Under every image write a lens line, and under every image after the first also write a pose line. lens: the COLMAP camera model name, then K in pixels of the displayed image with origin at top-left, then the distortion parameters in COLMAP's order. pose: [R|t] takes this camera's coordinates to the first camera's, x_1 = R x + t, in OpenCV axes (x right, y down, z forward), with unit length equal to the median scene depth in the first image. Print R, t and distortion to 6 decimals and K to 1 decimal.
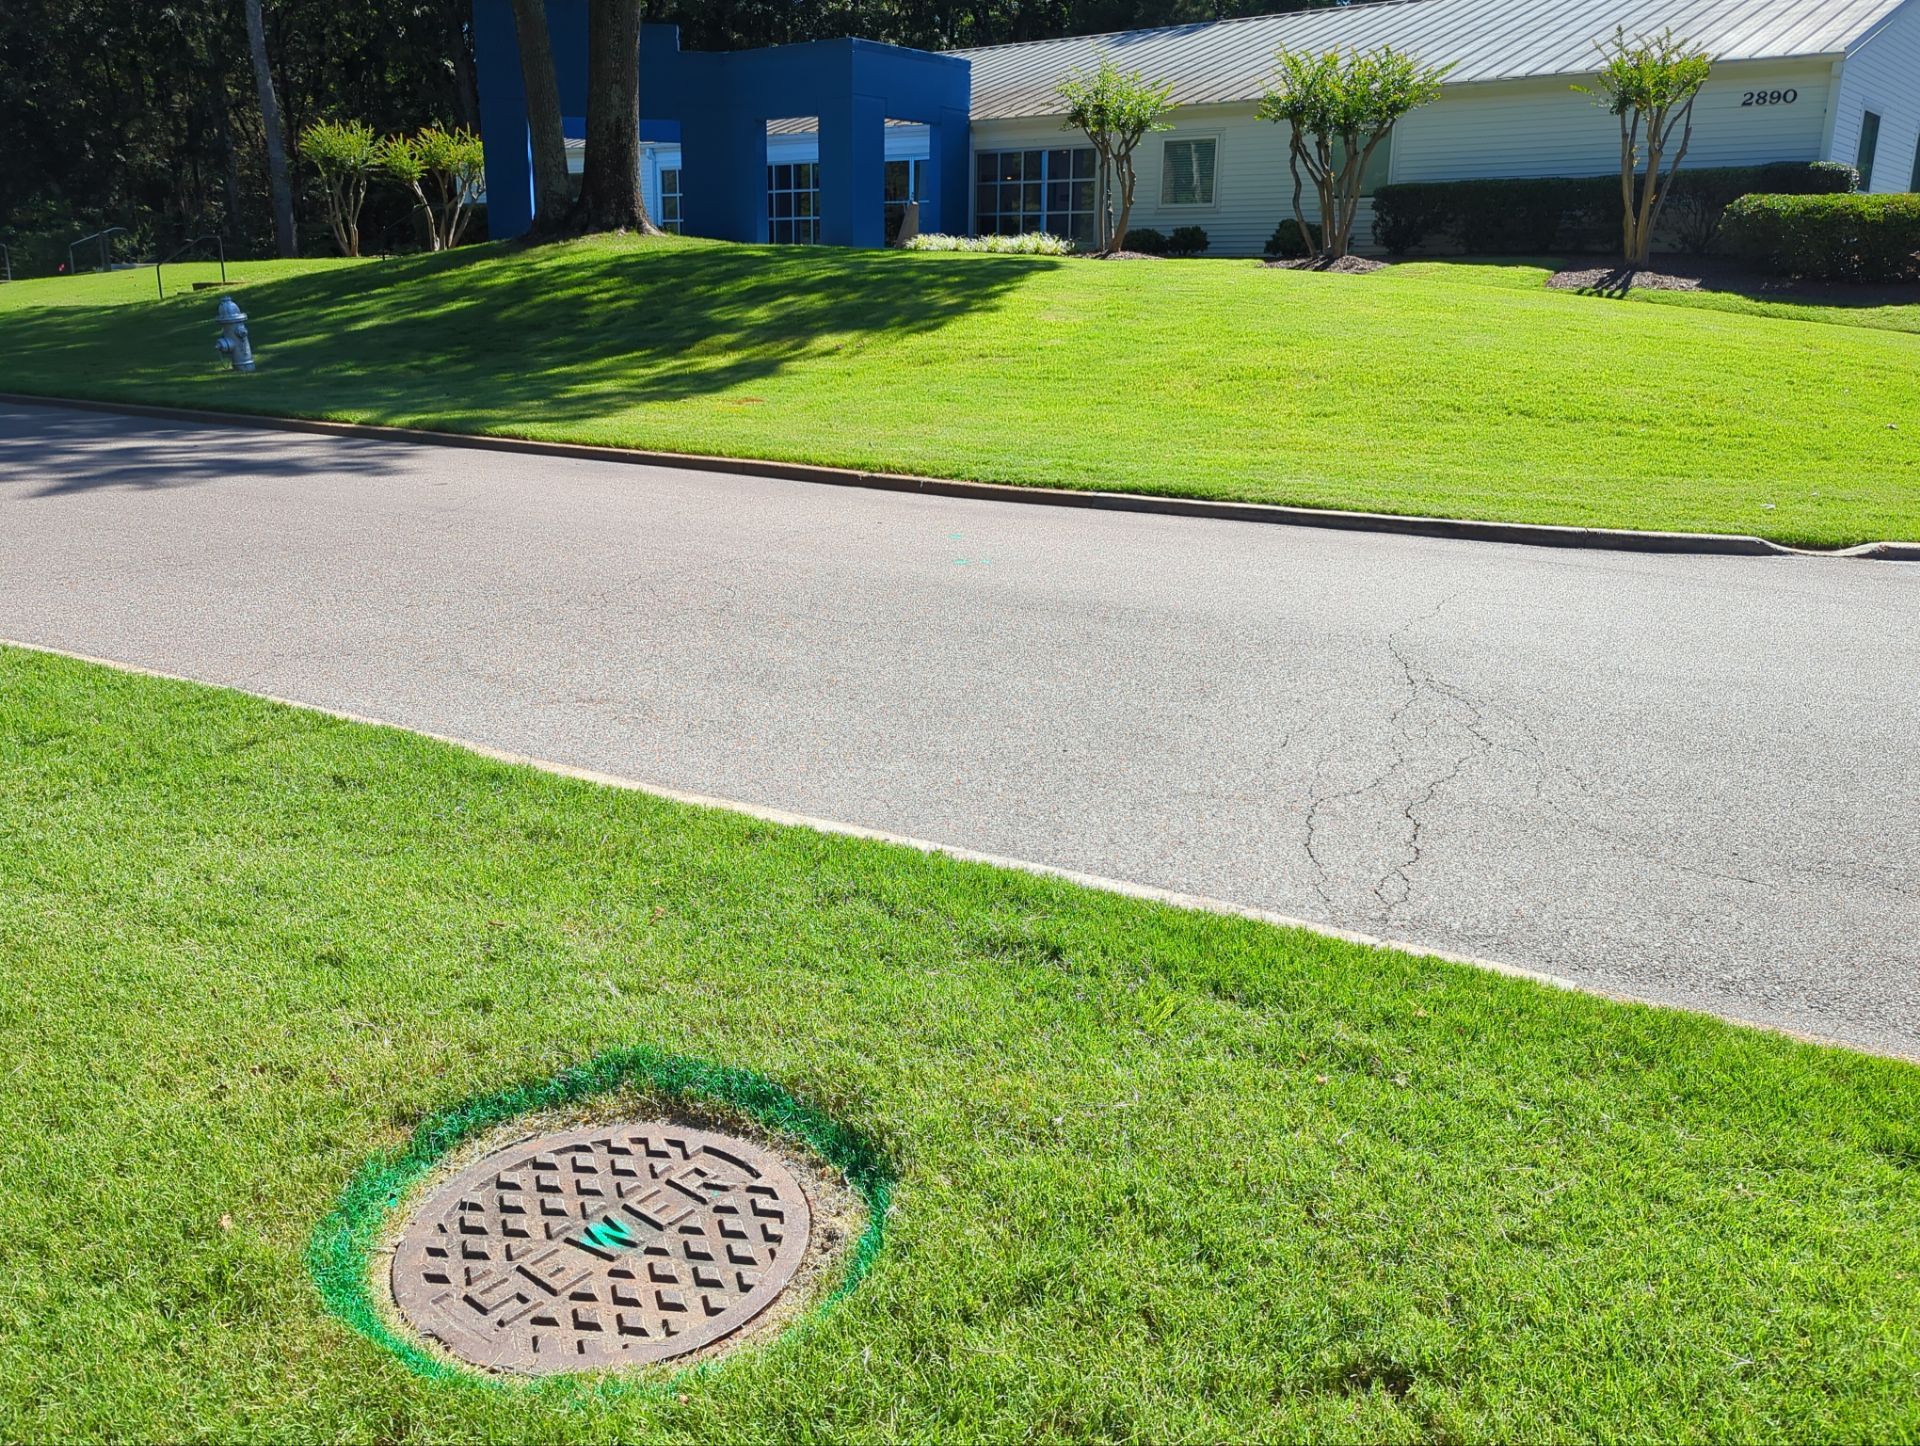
lens RADIAL K [[1561.8, 0, 958.4], [0, 1561.8, 722.1], [0, 0, 1]] dist [0.061207, -0.054757]
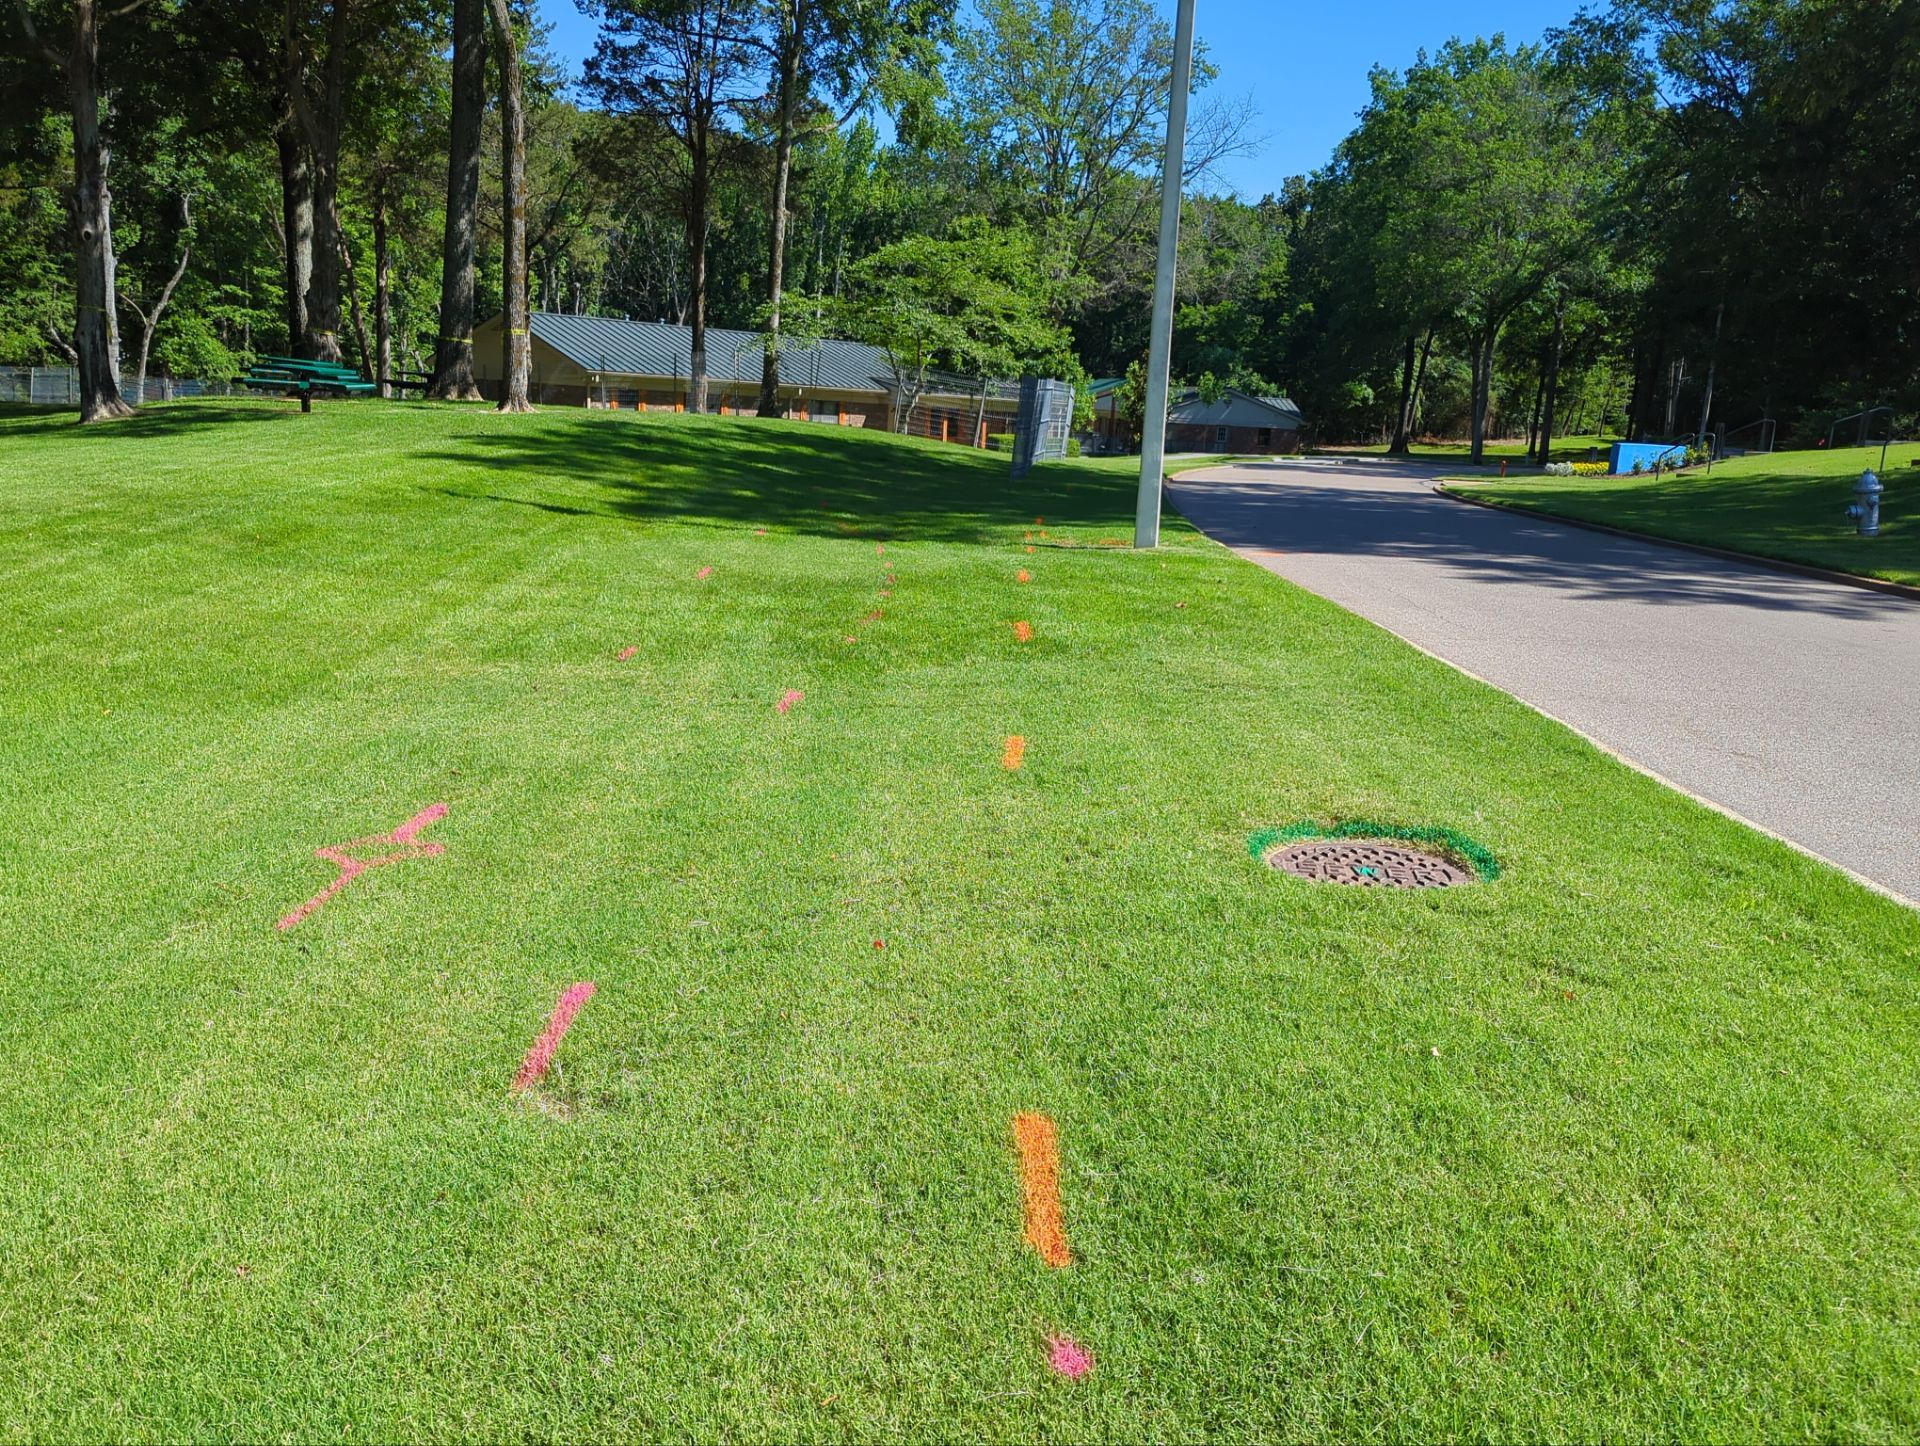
lens RADIAL K [[1561.8, 0, 954.8], [0, 1561.8, 718.6], [0, 0, 1]] dist [0.061207, -0.054757]
pose [[0.516841, 0.185167, -0.835816, 0.164550], [-0.273354, 0.960914, 0.043848, 0.024395], [0.811266, 0.205811, 0.547256, -0.088494]]
